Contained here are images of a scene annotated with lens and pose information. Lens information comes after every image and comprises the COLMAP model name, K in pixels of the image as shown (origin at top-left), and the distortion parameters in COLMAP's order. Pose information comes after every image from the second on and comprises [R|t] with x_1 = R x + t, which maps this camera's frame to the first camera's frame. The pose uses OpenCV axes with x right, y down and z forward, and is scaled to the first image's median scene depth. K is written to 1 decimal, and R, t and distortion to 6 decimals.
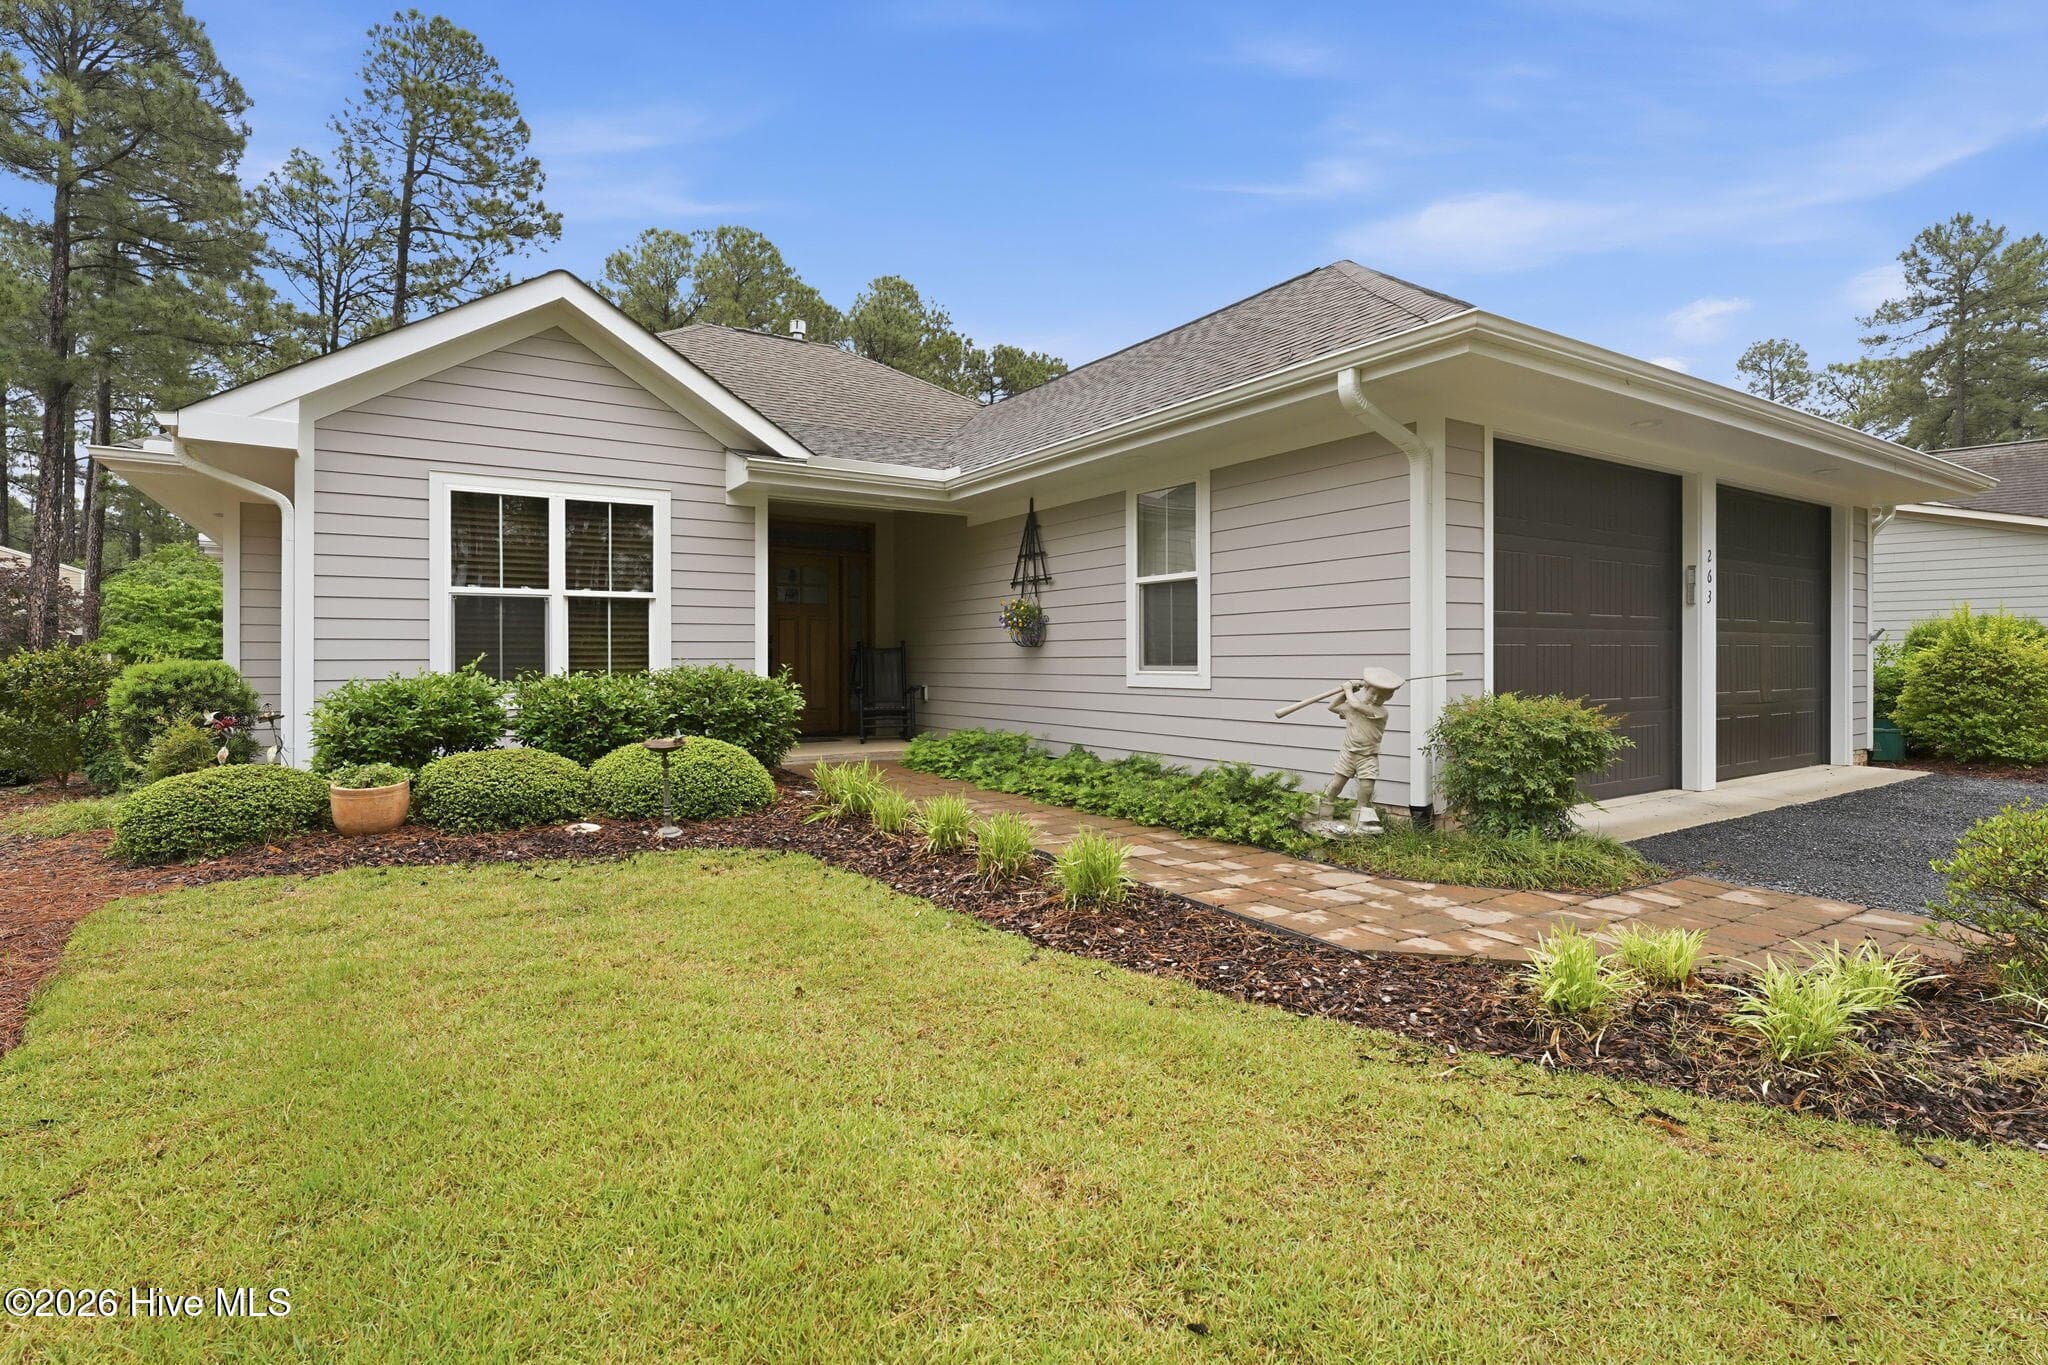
lens RADIAL K [[982.7, 0, 1023.2], [0, 982.7, 670.9], [0, 0, 1]] dist [-0.014927, 0.001210]
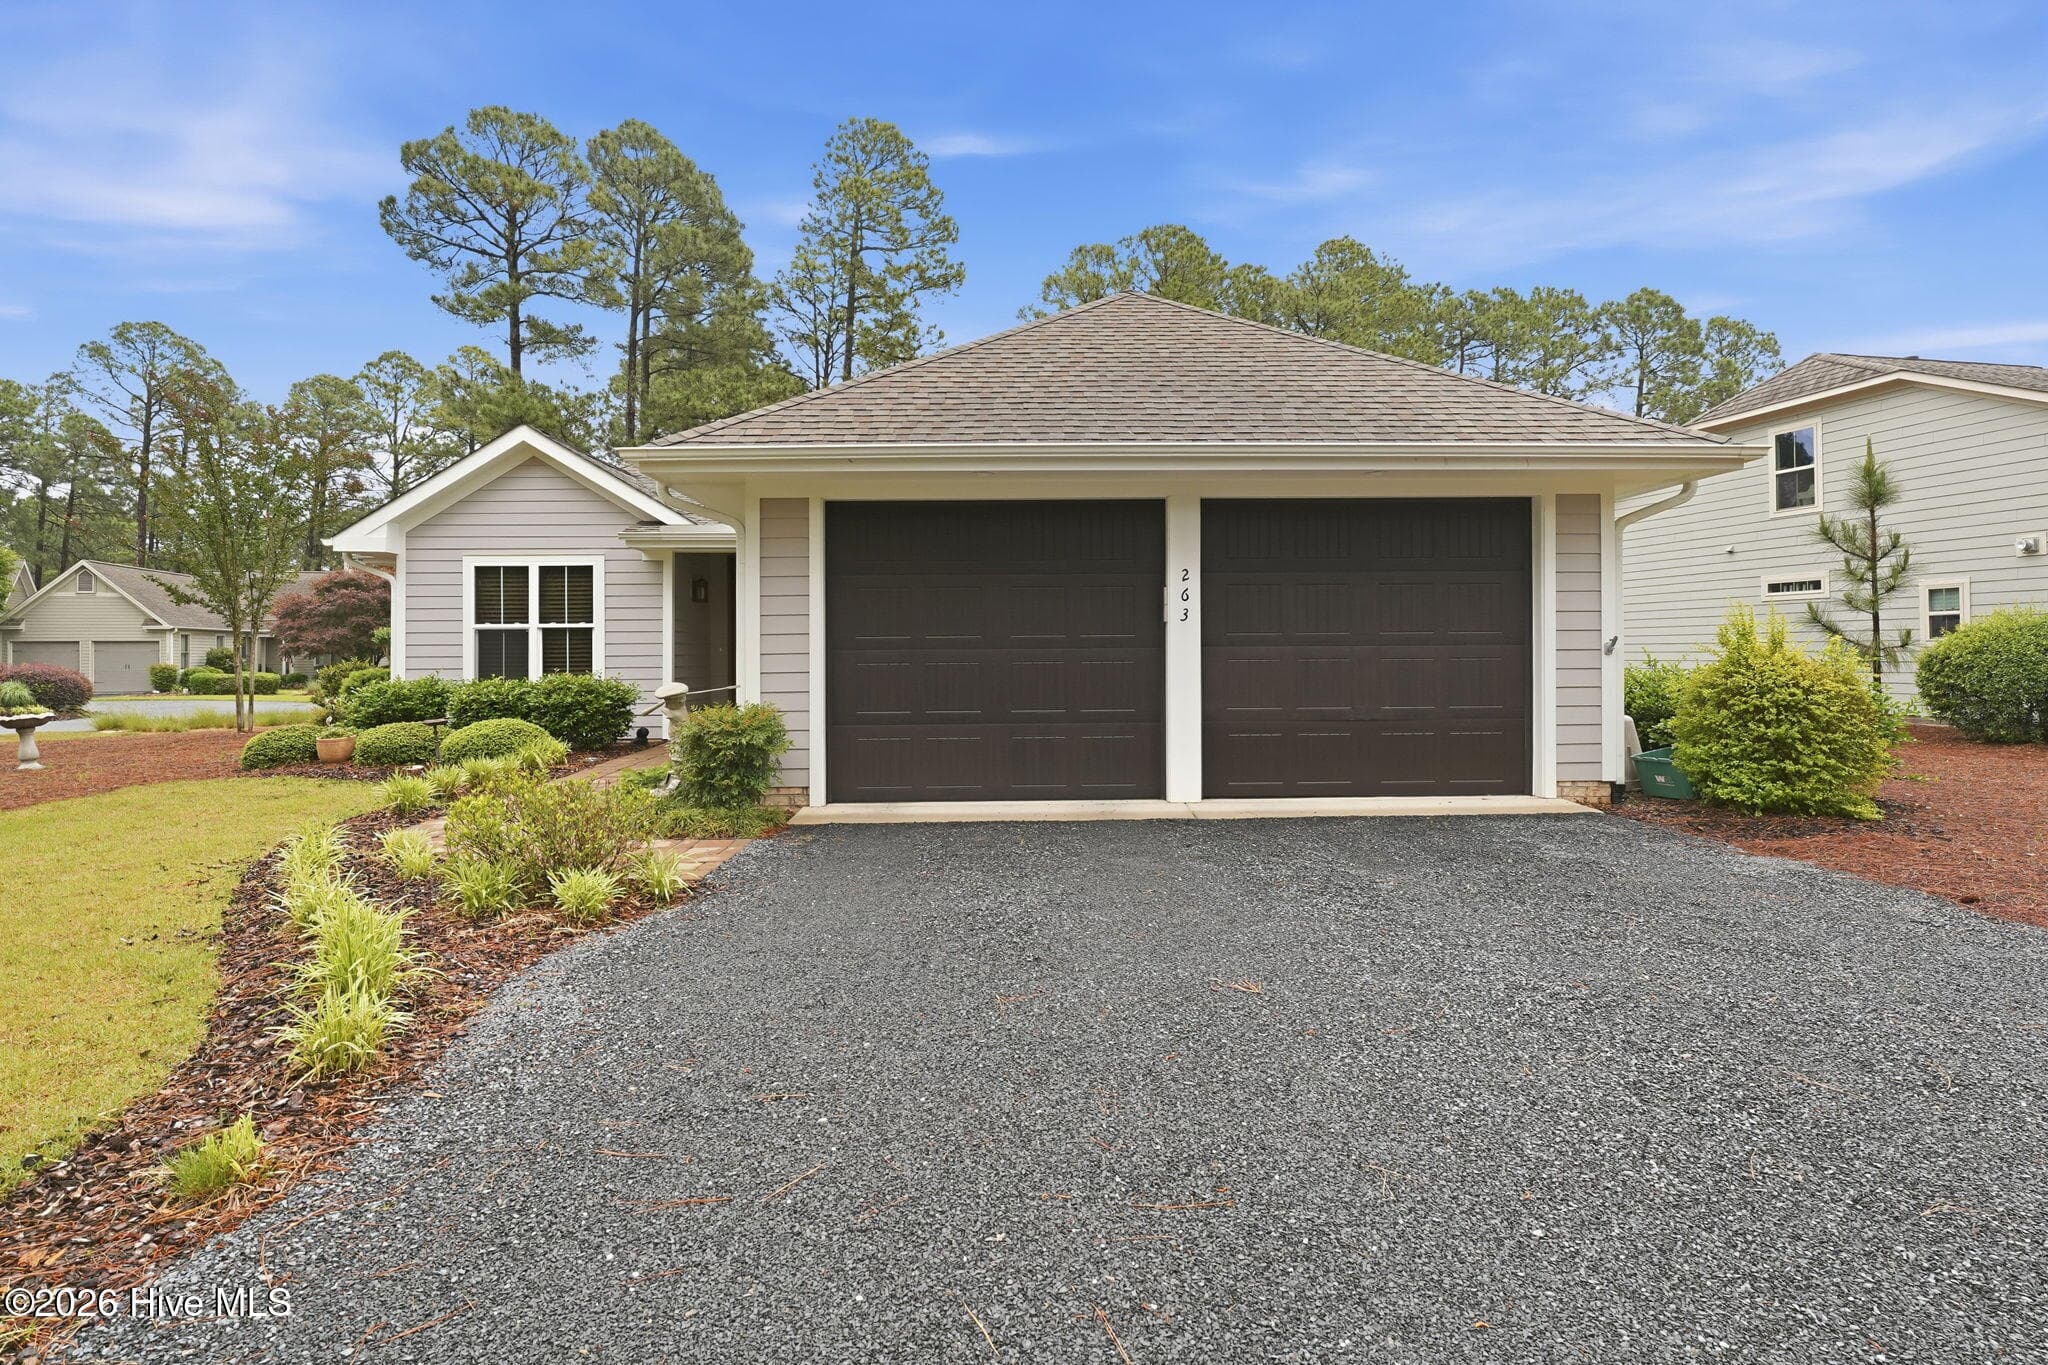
lens RADIAL K [[1070.3, 0, 1022.6], [0, 1070.3, 647.4], [0, 0, 1]] dist [-0.003099, -0.000227]
pose [[0.850313, -0.004701, -0.526257, 1.111512], [-0.002865, 0.999904, -0.013561, -0.024771], [0.526270, 0.013038, 0.850218, -0.046043]]
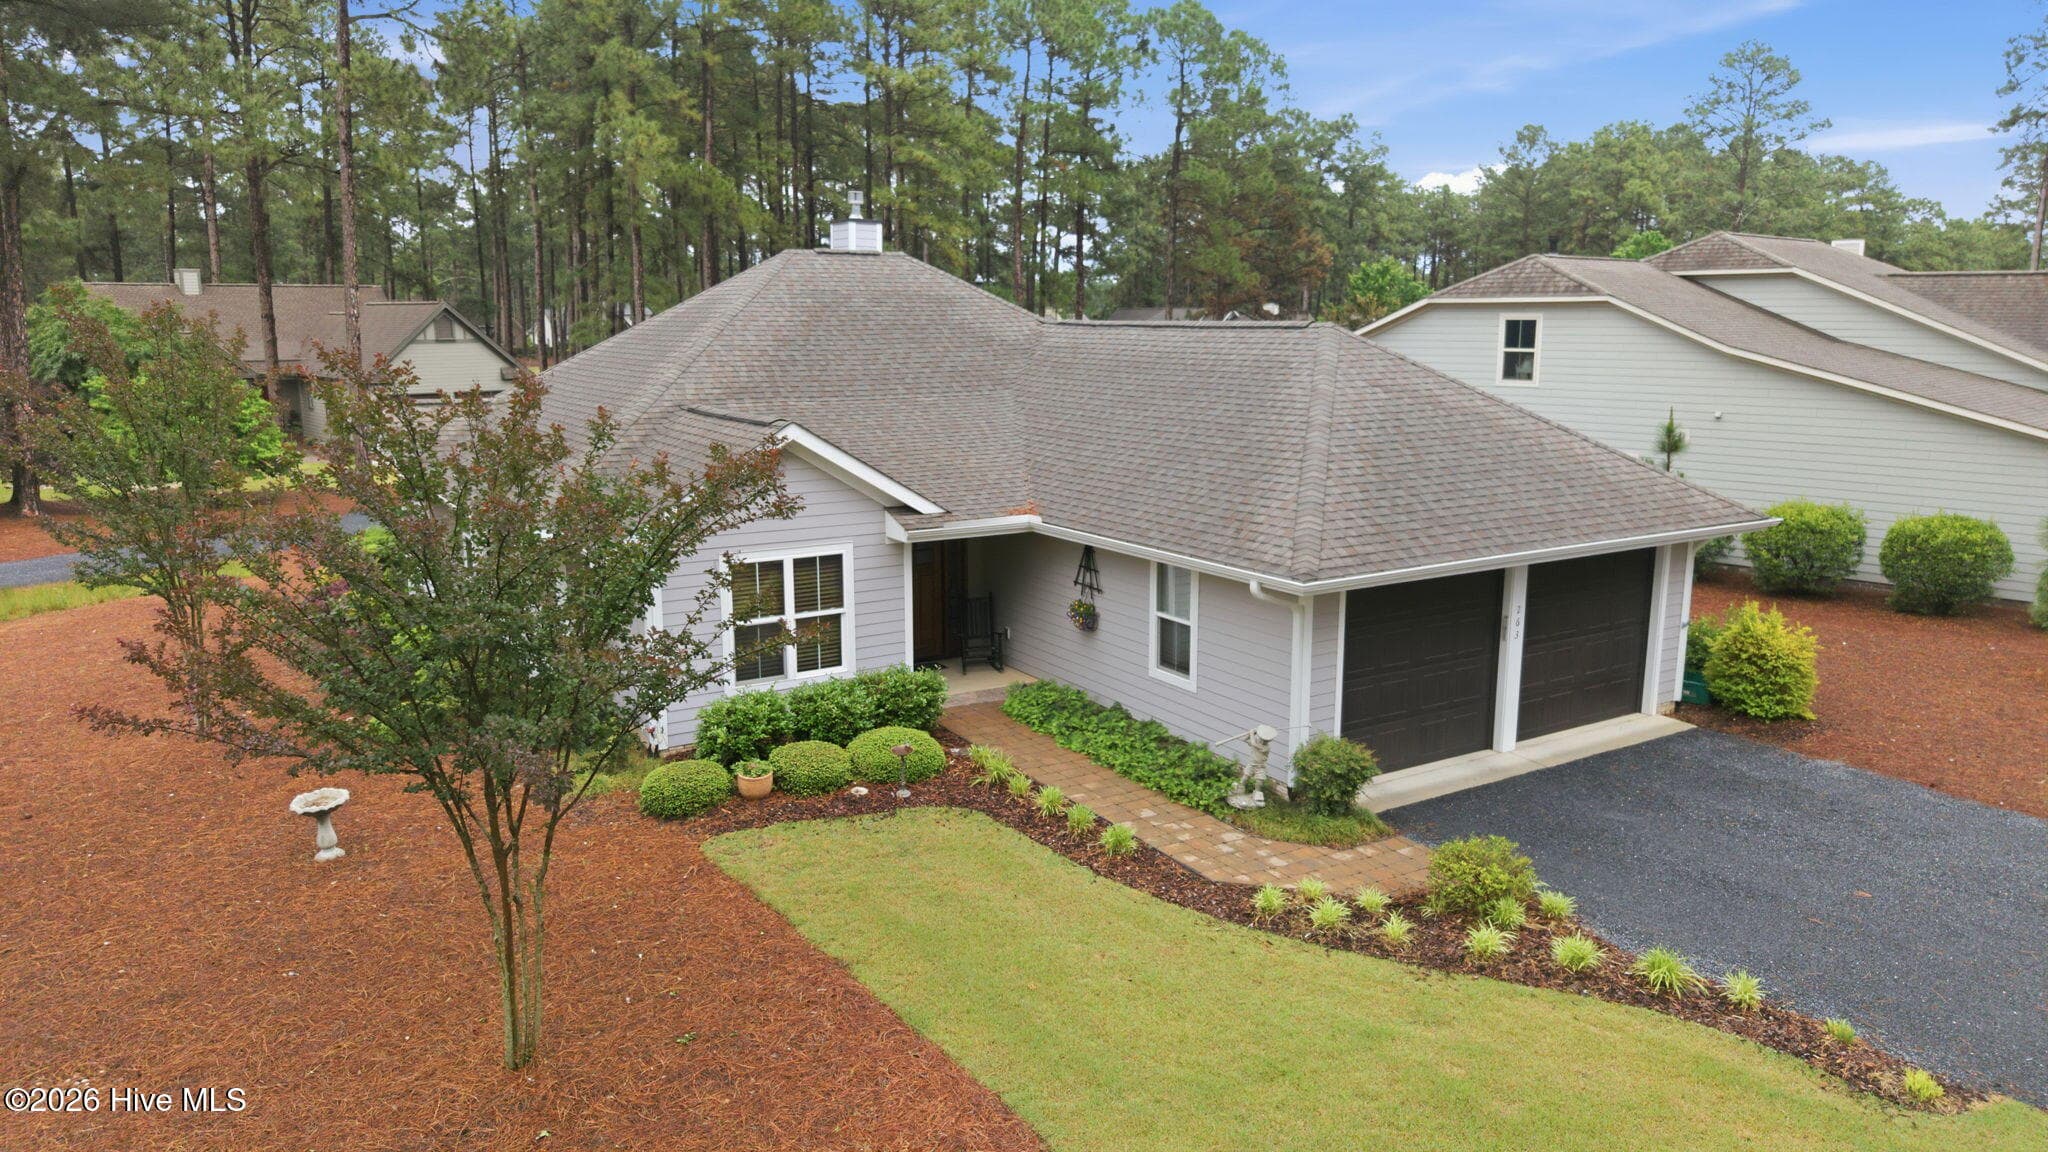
lens RADIAL K [[1359.7, 0, 1012.6], [0, 1359.7, 568.8], [0, 0, 1]] dist [0.028588, -0.029546]
pose [[0.999456, 0.006107, -0.032411, -0.045525], [-0.000278, 0.984233, 0.176874, -0.557835], [0.032980, -0.176769, 0.983700, -1.165495]]
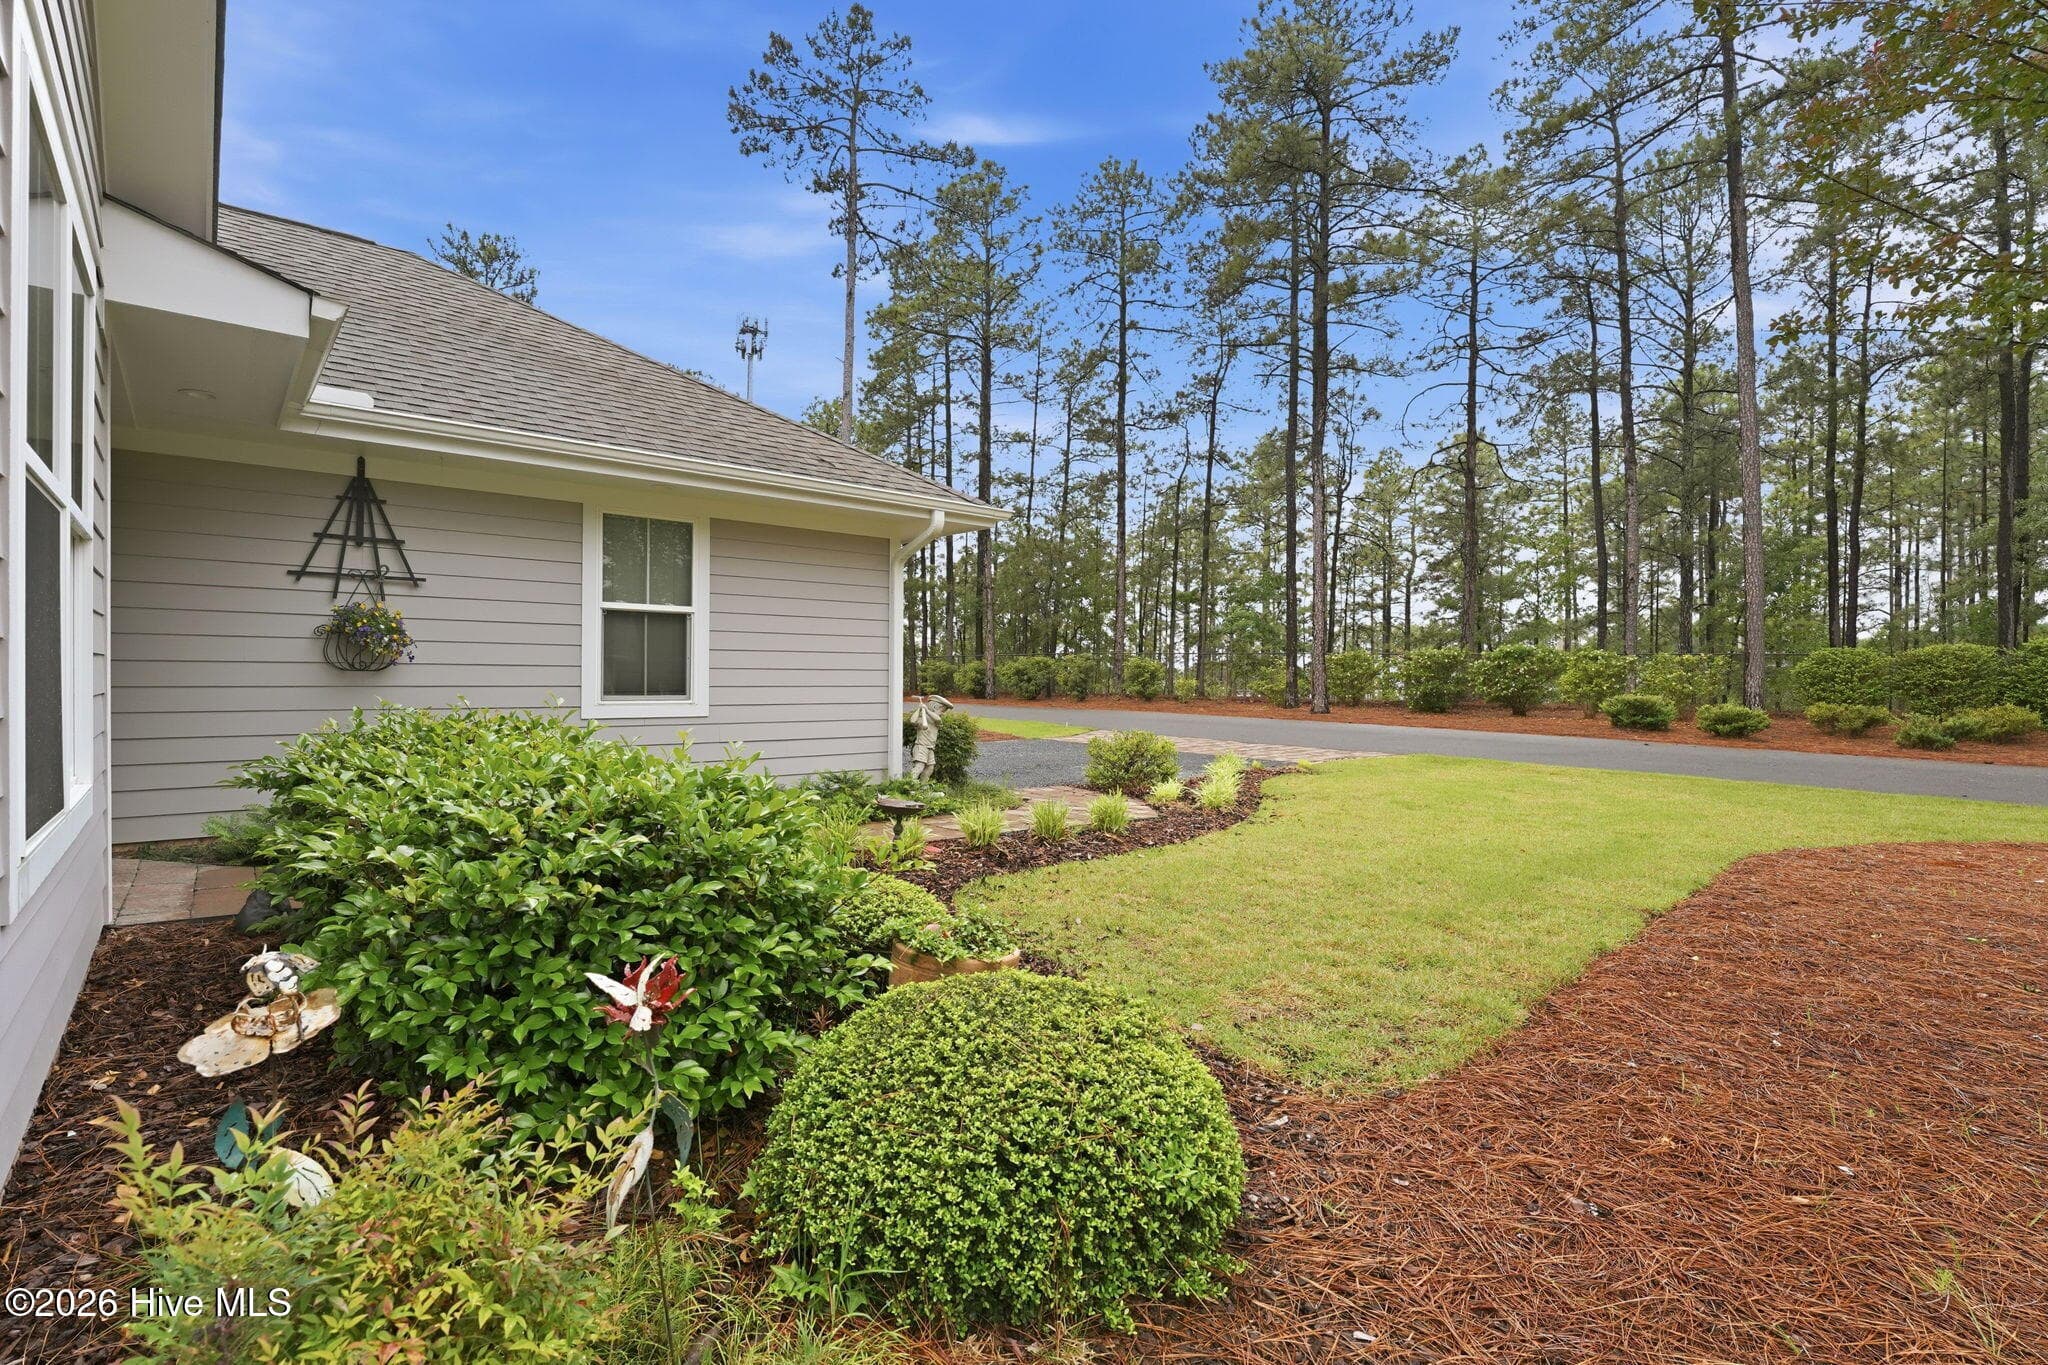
lens RADIAL K [[982.7, 0, 1020.6], [0, 982.7, 678.0], [0, 0, 1]] dist [-0.014927, 0.001210]
pose [[-0.143362, -0.000107, 0.989670, -0.870087], [0.001890, 0.999998, 0.000382, -0.022184], [-0.989669, 0.001925, -0.143361, 0.748721]]
